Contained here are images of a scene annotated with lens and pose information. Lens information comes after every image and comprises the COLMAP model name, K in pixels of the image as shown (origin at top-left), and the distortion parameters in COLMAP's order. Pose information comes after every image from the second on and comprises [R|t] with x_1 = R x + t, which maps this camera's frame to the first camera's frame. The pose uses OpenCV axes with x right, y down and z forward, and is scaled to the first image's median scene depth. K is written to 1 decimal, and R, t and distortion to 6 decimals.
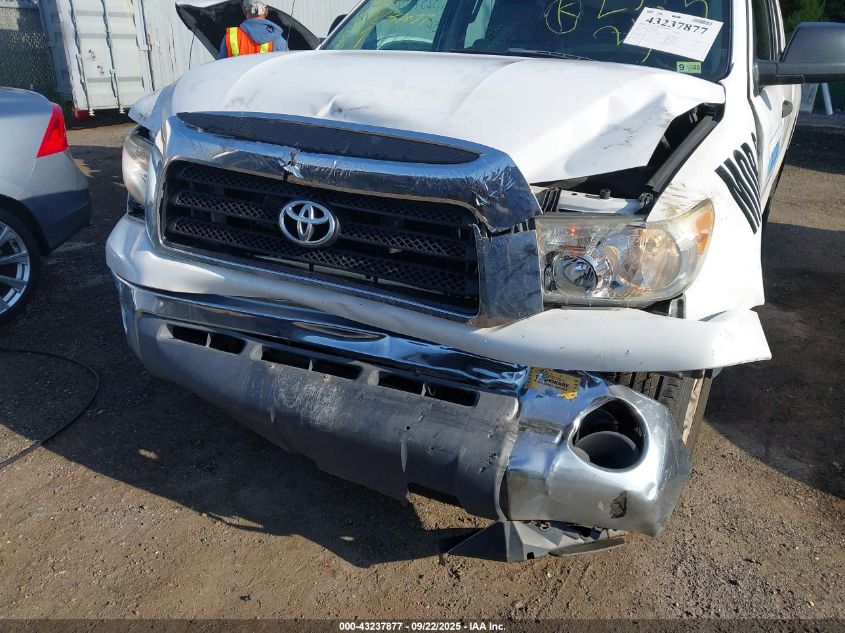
lens RADIAL K [[603.1, 0, 420.6], [0, 603.1, 313.1], [0, 0, 1]] dist [0.095466, -0.158497]
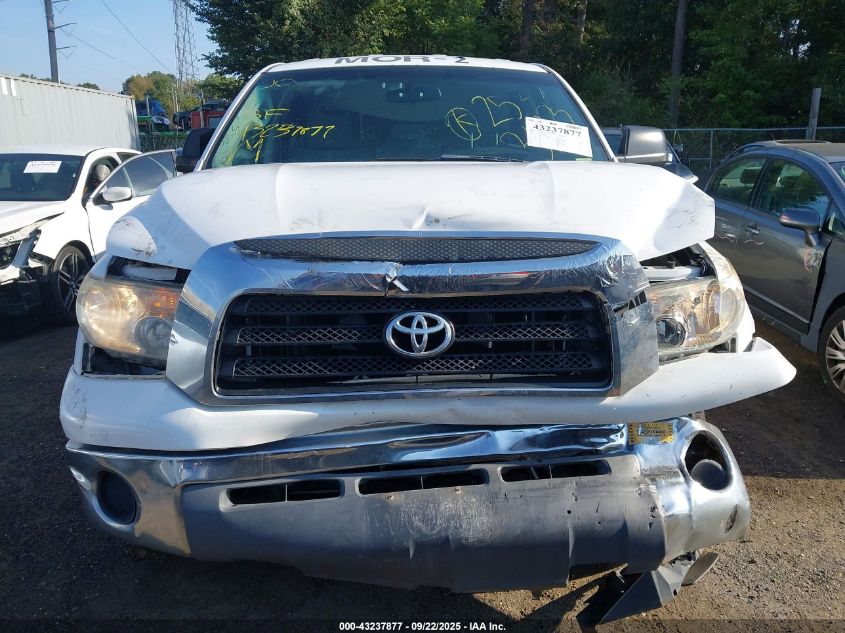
lens RADIAL K [[603.1, 0, 420.6], [0, 603.1, 313.1], [0, 0, 1]] dist [0.095466, -0.158497]
pose [[0.870780, -0.164432, 0.463361, -0.627972], [0.228633, 0.969748, -0.085531, -0.098266], [-0.435280, 0.180418, 0.882032, 0.139116]]
